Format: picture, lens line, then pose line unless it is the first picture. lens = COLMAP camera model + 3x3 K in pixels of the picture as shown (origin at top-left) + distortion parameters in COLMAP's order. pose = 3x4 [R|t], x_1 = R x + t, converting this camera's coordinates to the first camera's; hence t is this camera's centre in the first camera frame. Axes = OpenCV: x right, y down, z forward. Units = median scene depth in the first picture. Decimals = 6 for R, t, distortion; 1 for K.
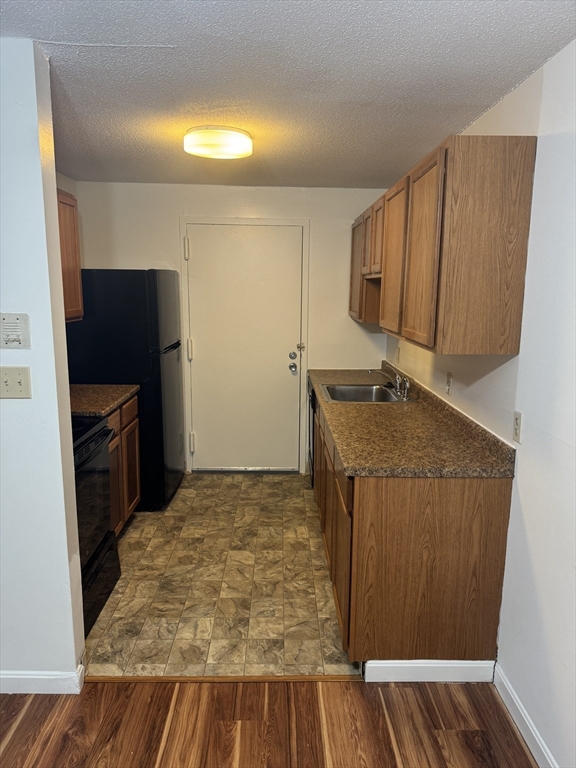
lens RADIAL K [[545.5, 0, 285.0], [0, 545.5, 384.0], [0, 0, 1]] dist [0.035518, -0.058446]
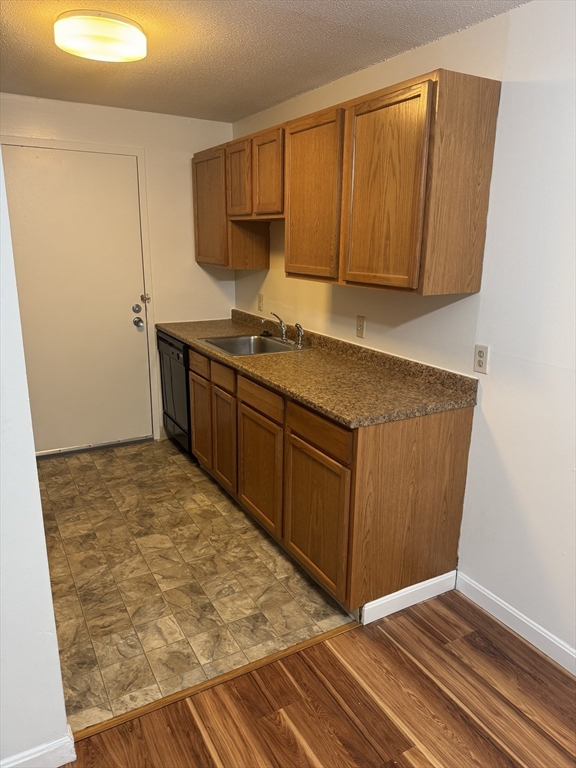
lens RADIAL K [[545.5, 0, 292.4], [0, 545.5, 385.7], [0, 0, 1]] dist [0.035518, -0.058446]
pose [[0.873981, -0.123358, 0.470043, -0.340680], [0.078857, 0.990426, 0.113303, -0.018017], [-0.479519, -0.061959, 0.875341, 0.175953]]
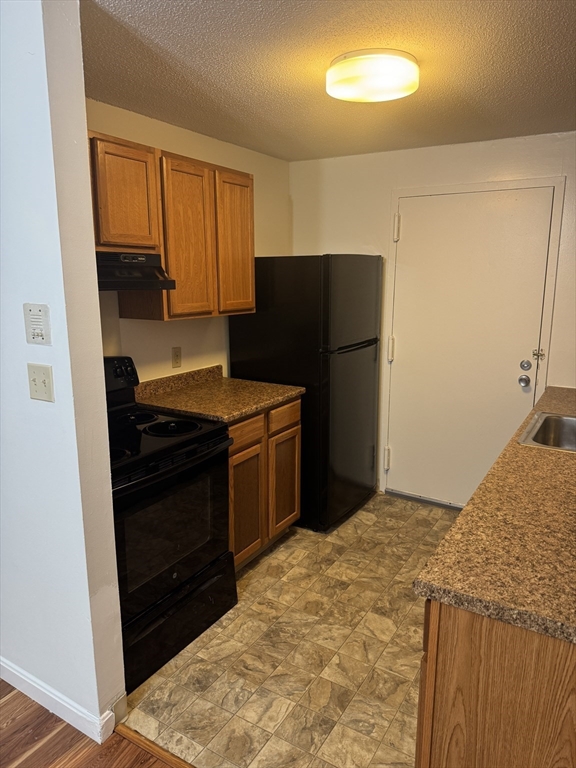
lens RADIAL K [[545.5, 0, 282.0], [0, 545.5, 383.6], [0, 0, 1]] dist [0.035518, -0.058446]
pose [[0.844641, 0.097776, -0.526328, 0.225025], [-0.087480, 0.995172, 0.044489, -0.056007], [0.528137, 0.008466, 0.849117, 0.345242]]
